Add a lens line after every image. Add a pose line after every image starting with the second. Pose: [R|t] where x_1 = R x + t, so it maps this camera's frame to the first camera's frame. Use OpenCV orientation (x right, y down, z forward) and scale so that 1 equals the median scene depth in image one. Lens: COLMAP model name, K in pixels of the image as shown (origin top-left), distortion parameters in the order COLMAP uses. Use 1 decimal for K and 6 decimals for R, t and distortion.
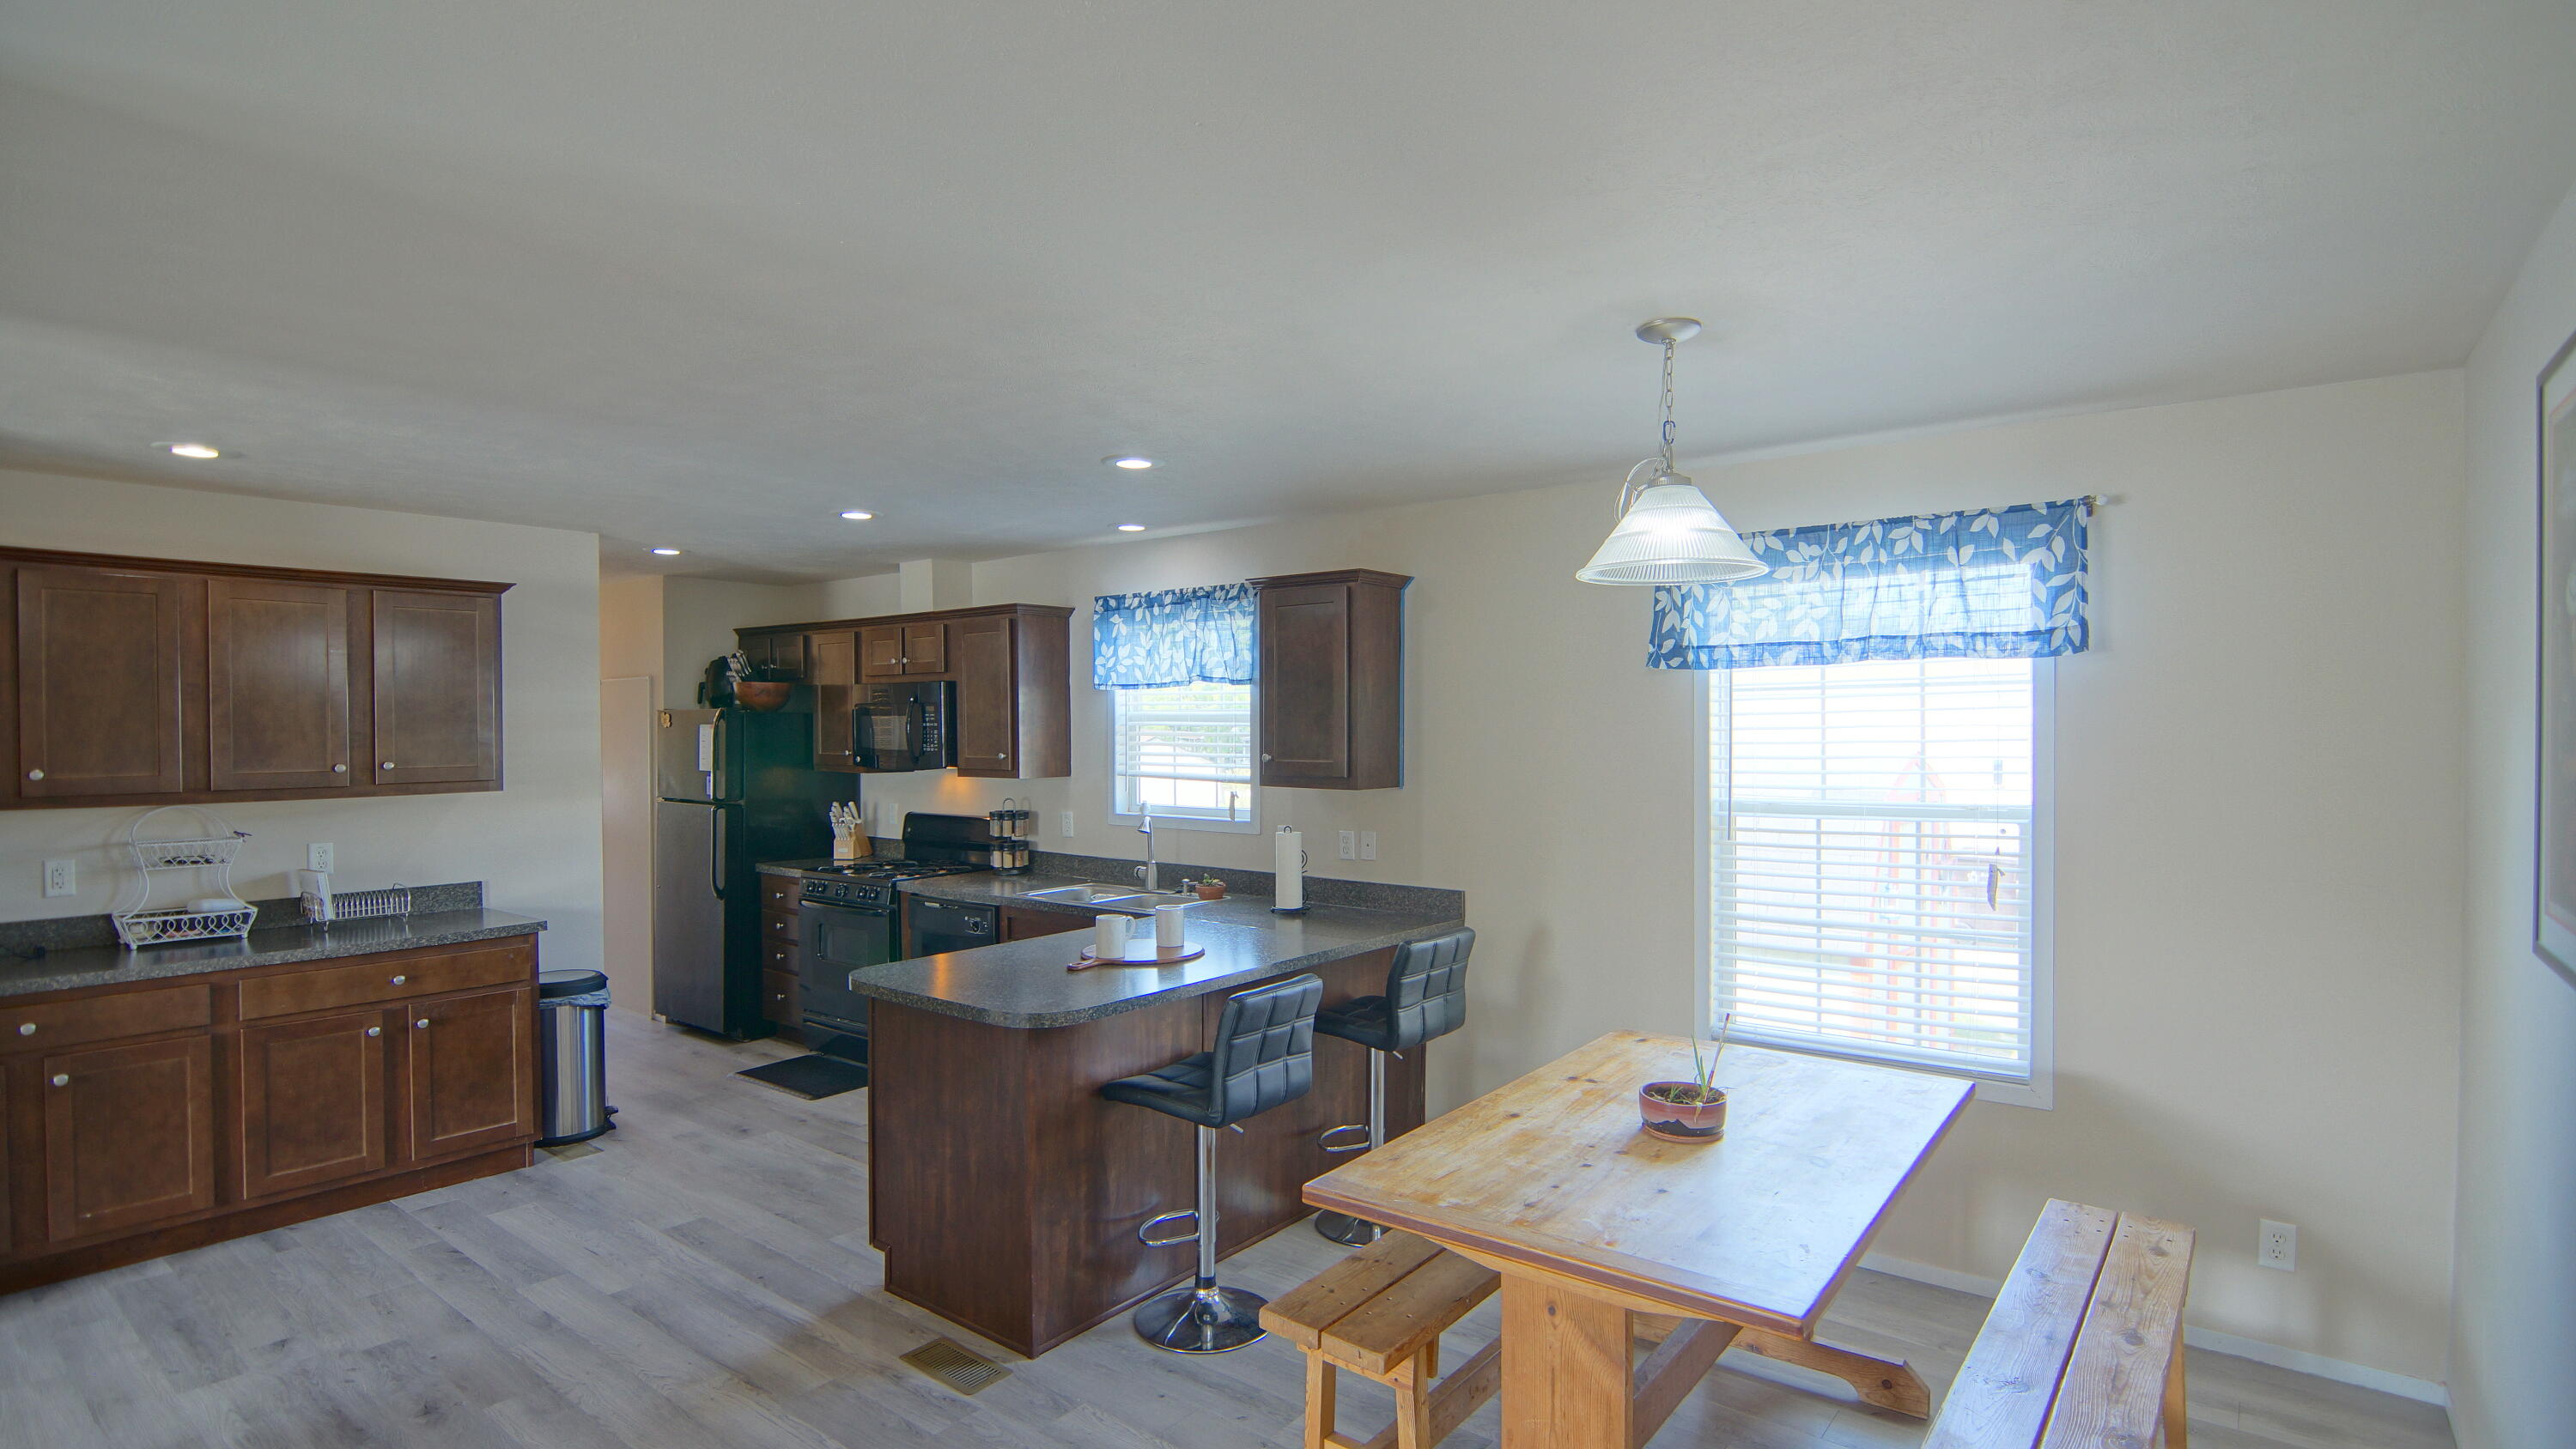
lens RADIAL K [[1249.2, 0, 1278.2], [0, 1249.2, 738.3], [0, 0, 1]] dist [0.000762, -0.009775]
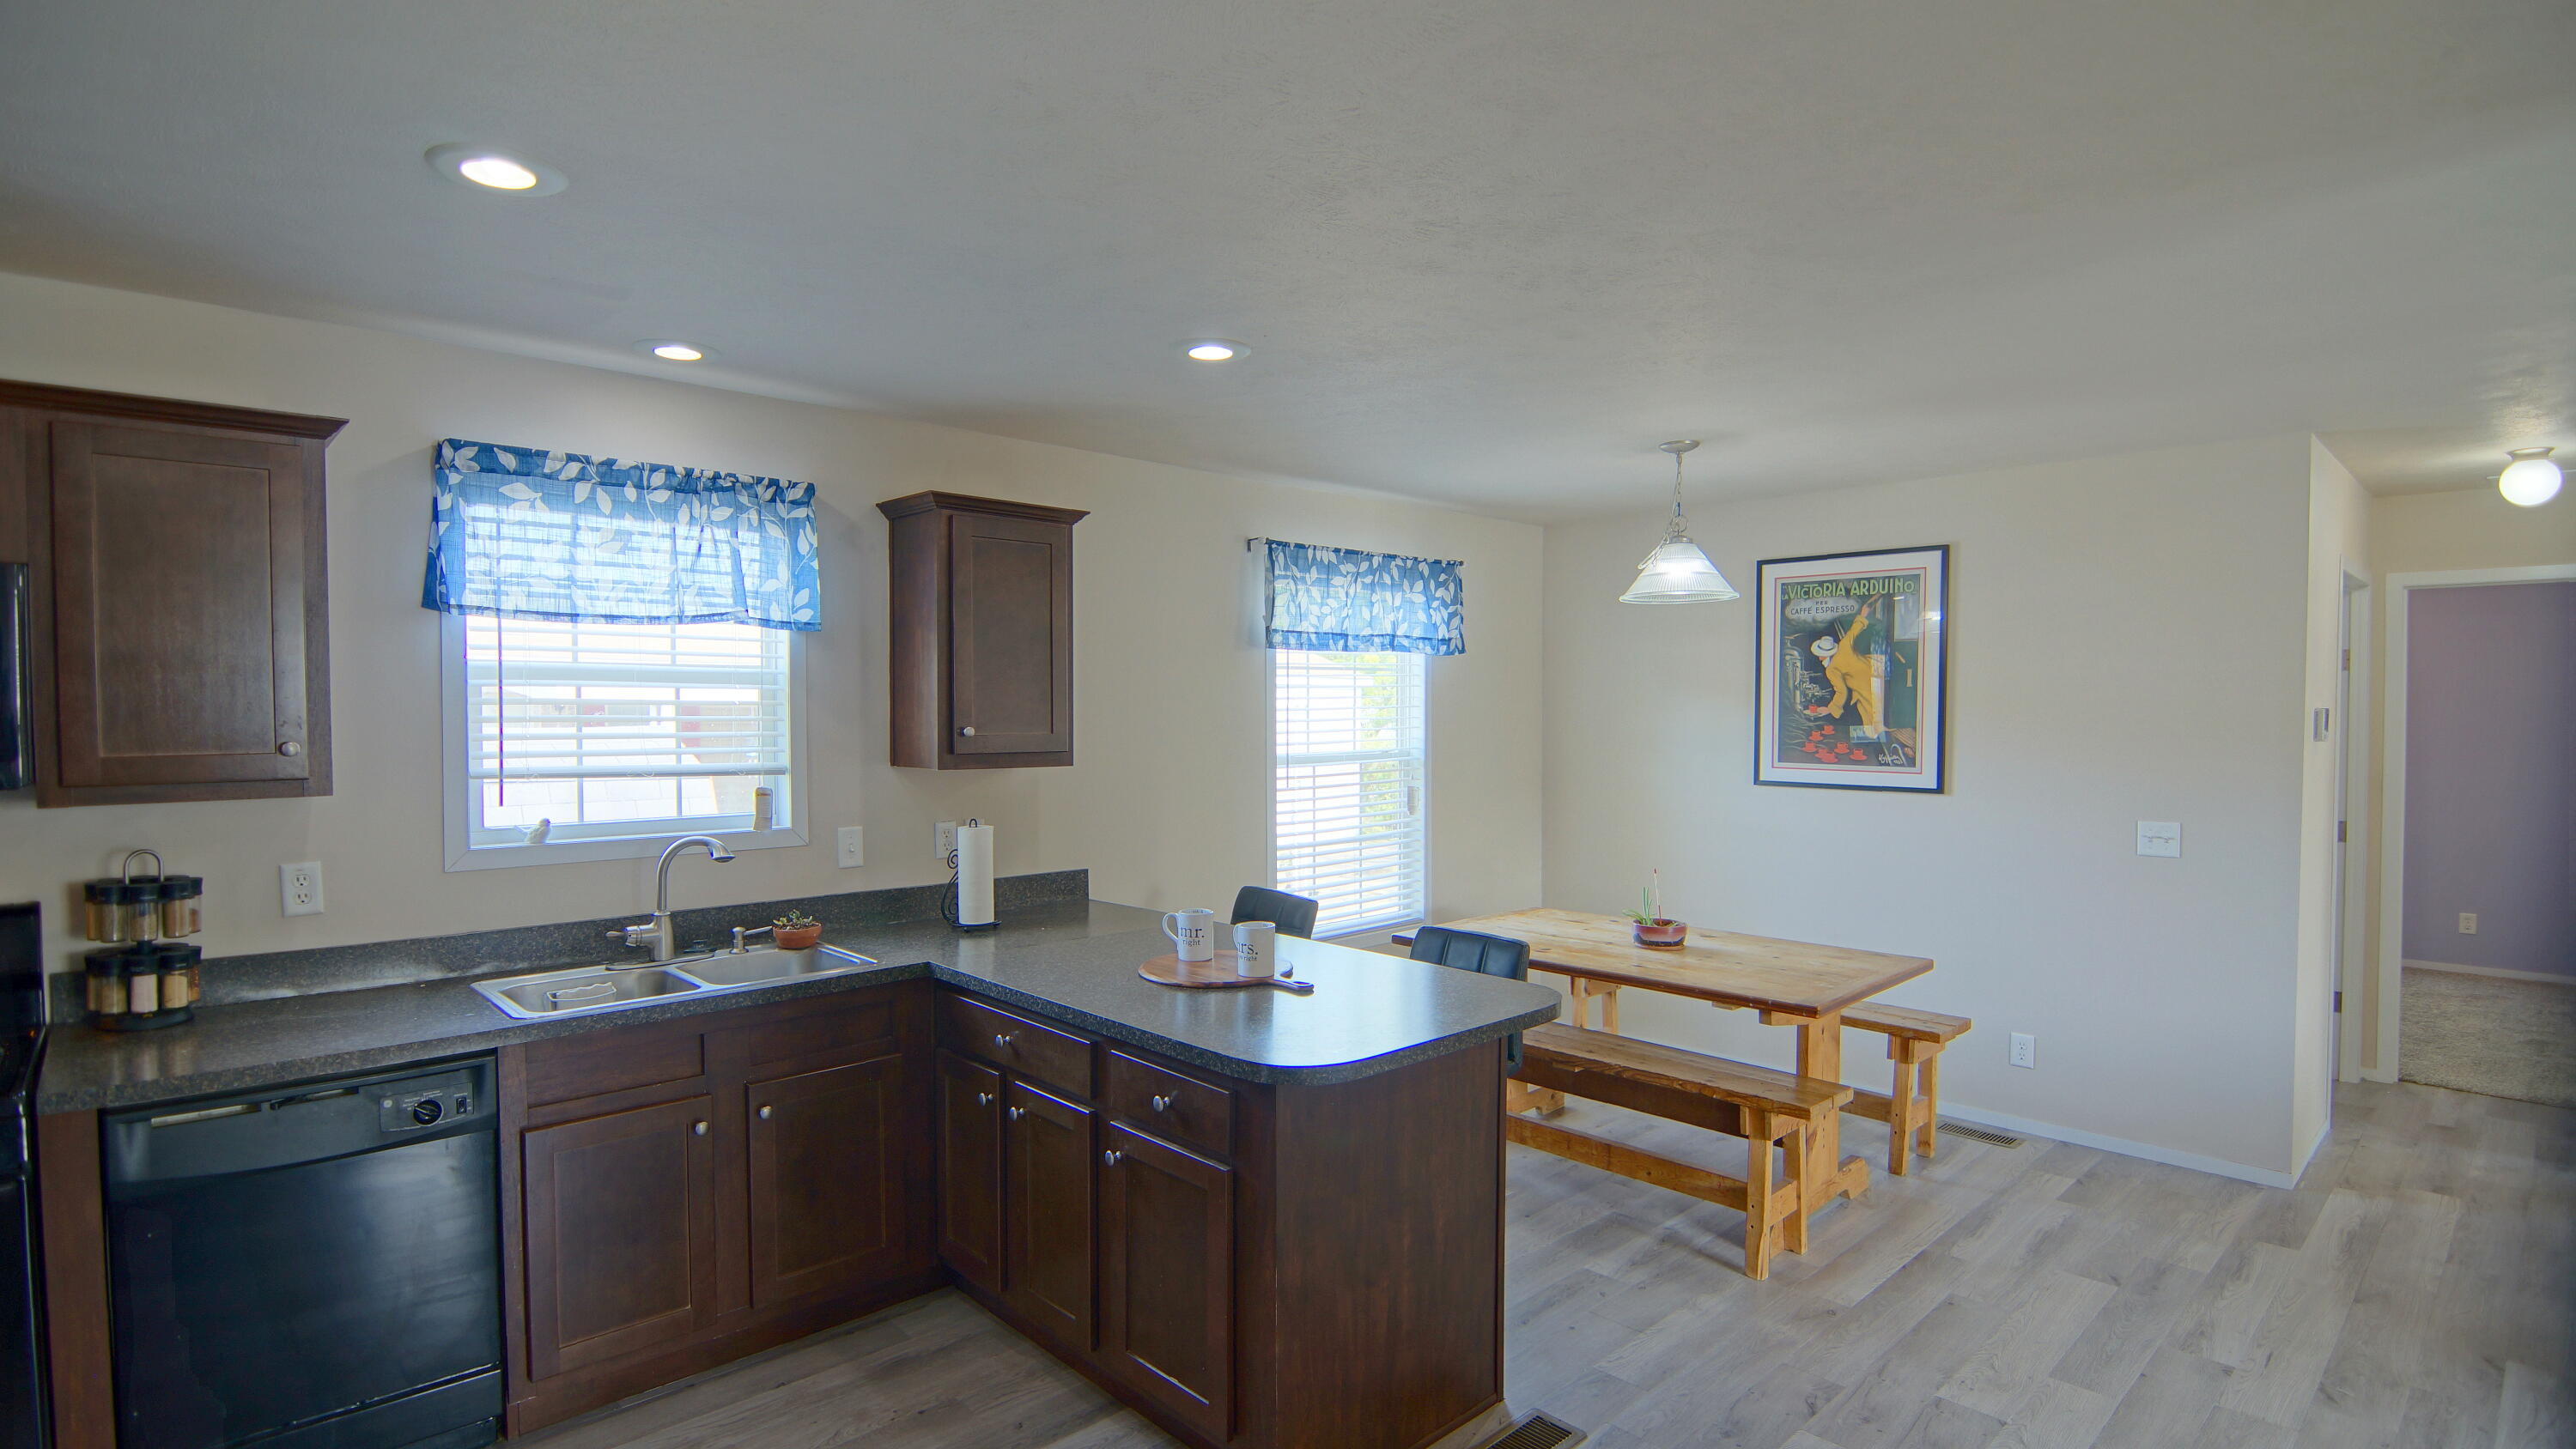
lens RADIAL K [[1249.2, 0, 1278.2], [0, 1249.2, 738.3], [0, 0, 1]] dist [0.000762, -0.009775]
pose [[0.139001, -0.021596, 0.990057, -0.914467], [0.009839, 0.999743, 0.020426, 0.007461], [-0.990243, 0.006902, 0.139178, 0.868075]]
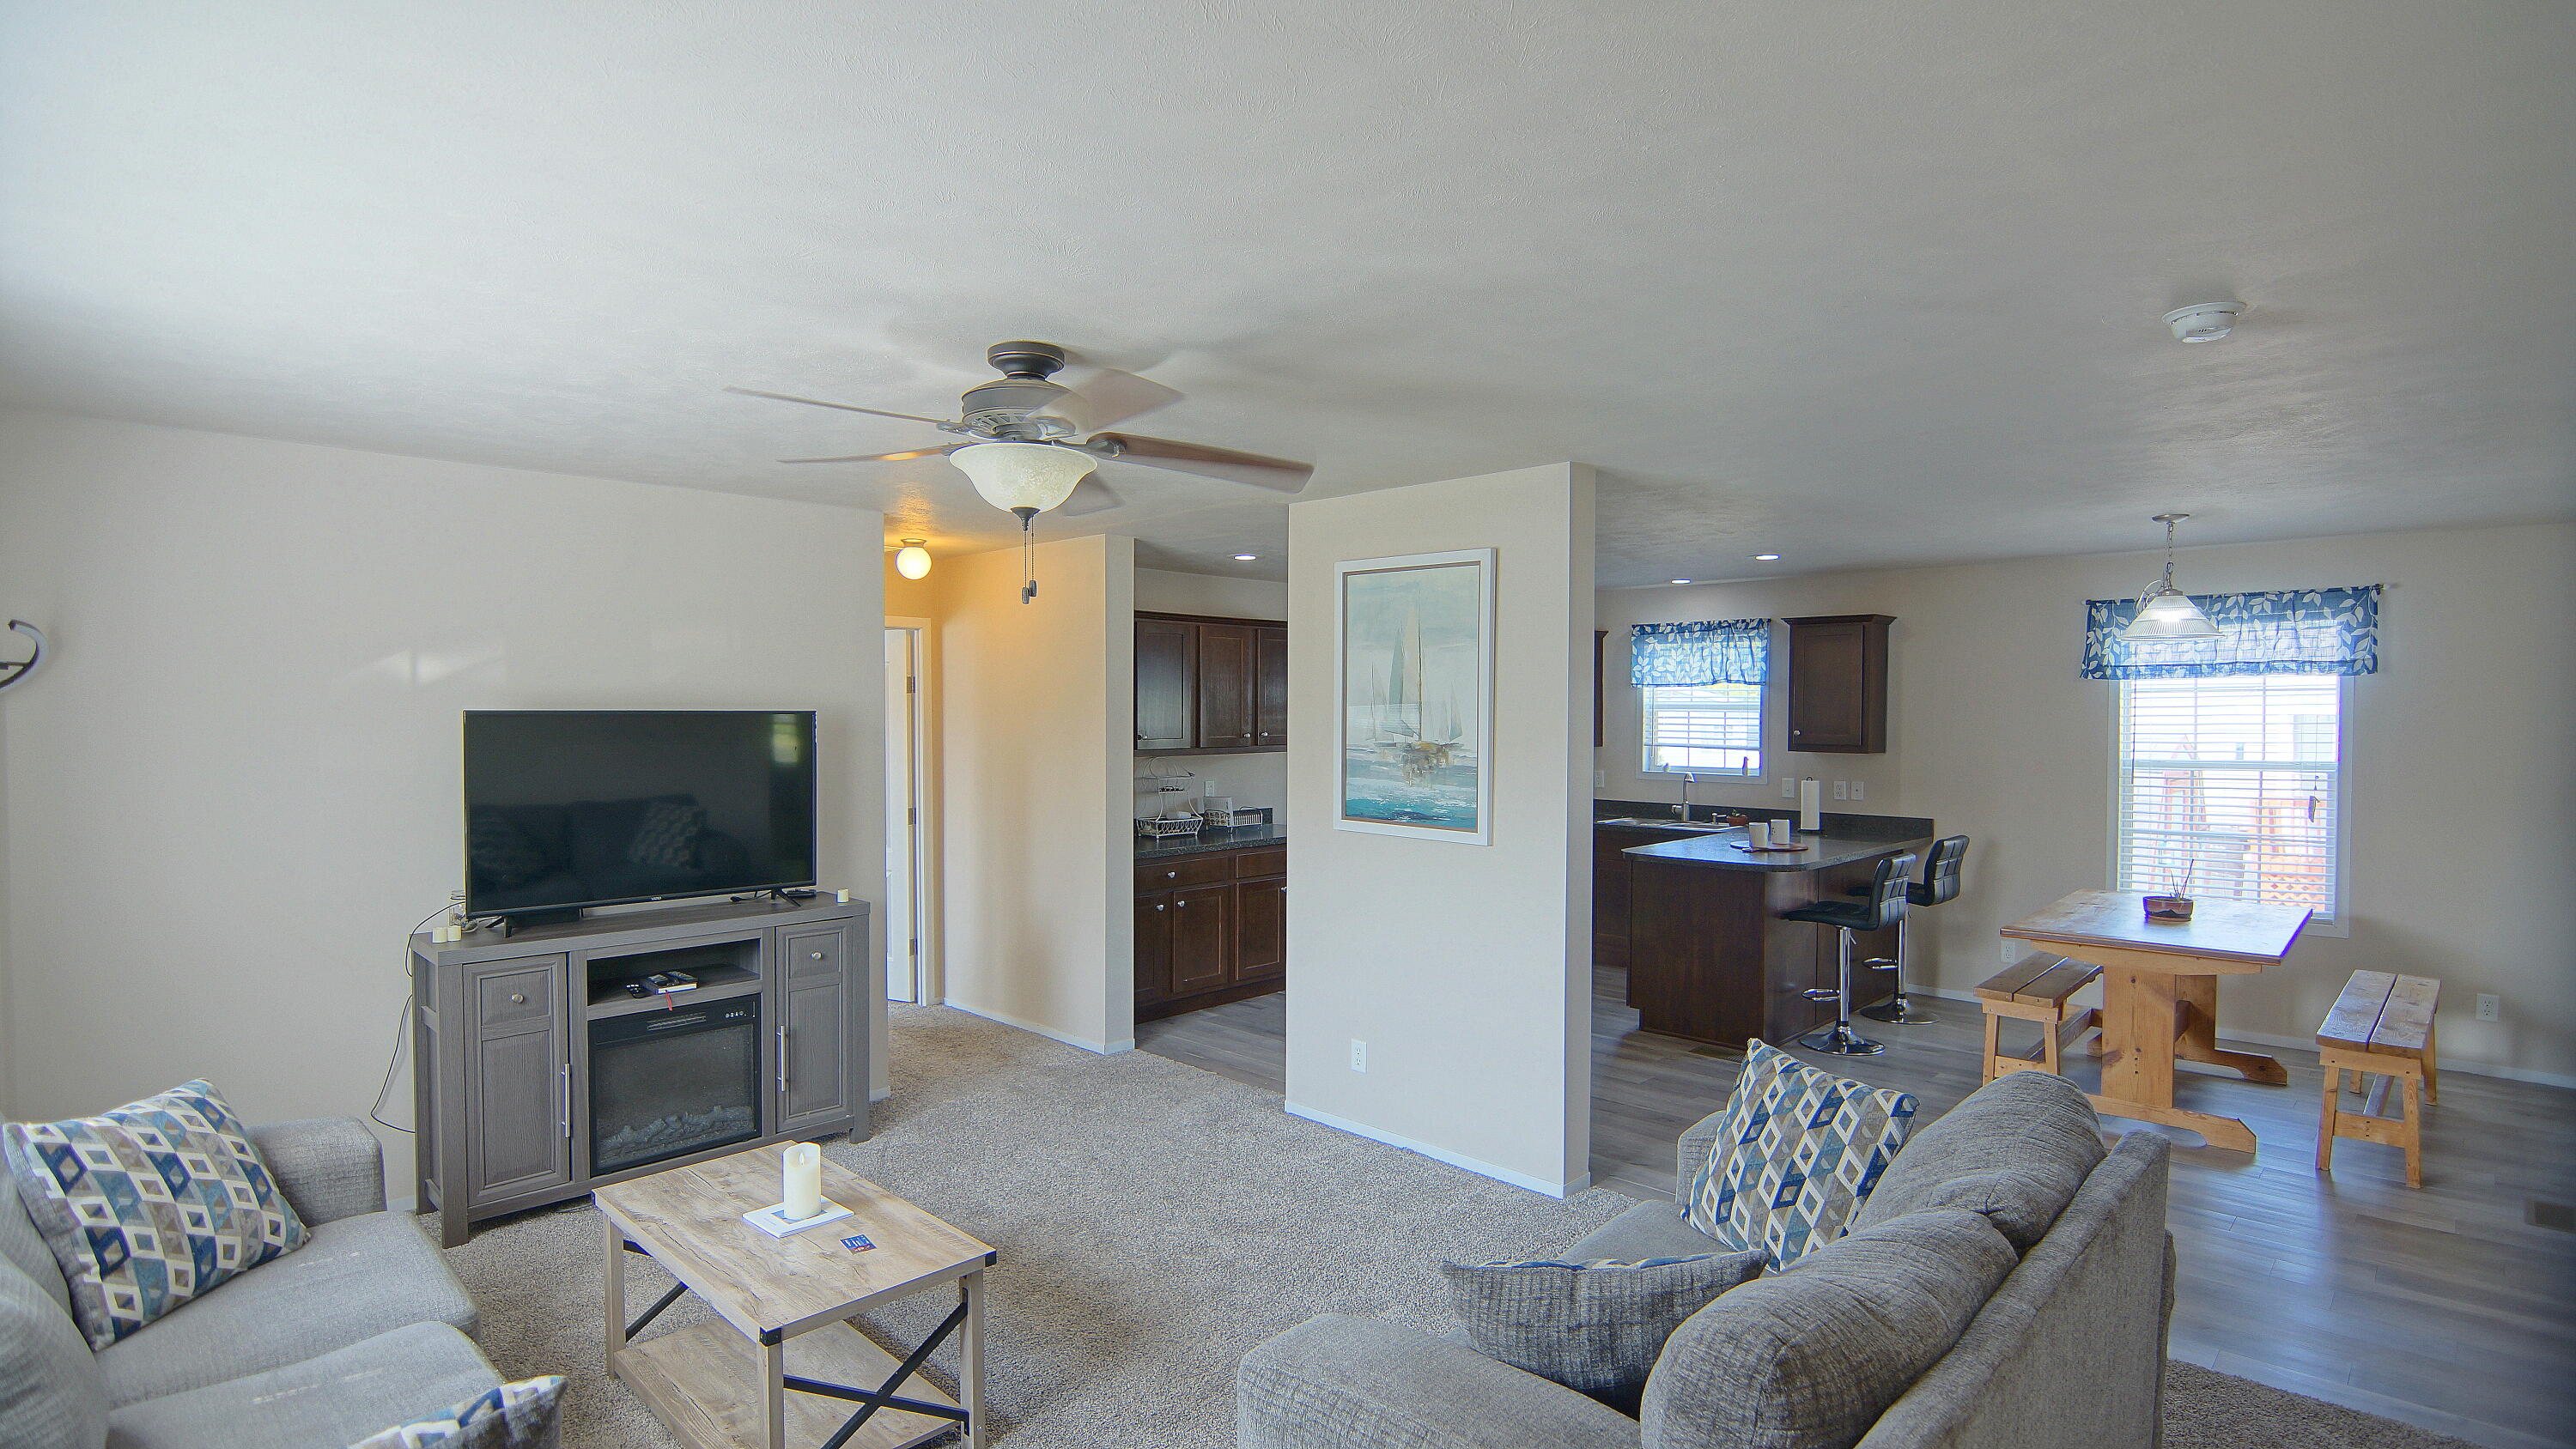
lens RADIAL K [[1253.9, 0, 1277.8], [0, 1253.9, 732.7], [0, 0, 1]] dist [-0.002295, -0.009913]
pose [[0.994876, 0.005975, -0.100923, -0.613693], [-0.005140, 0.999950, 0.008533, 0.006622], [0.100969, -0.007970, 0.994858, -0.773877]]
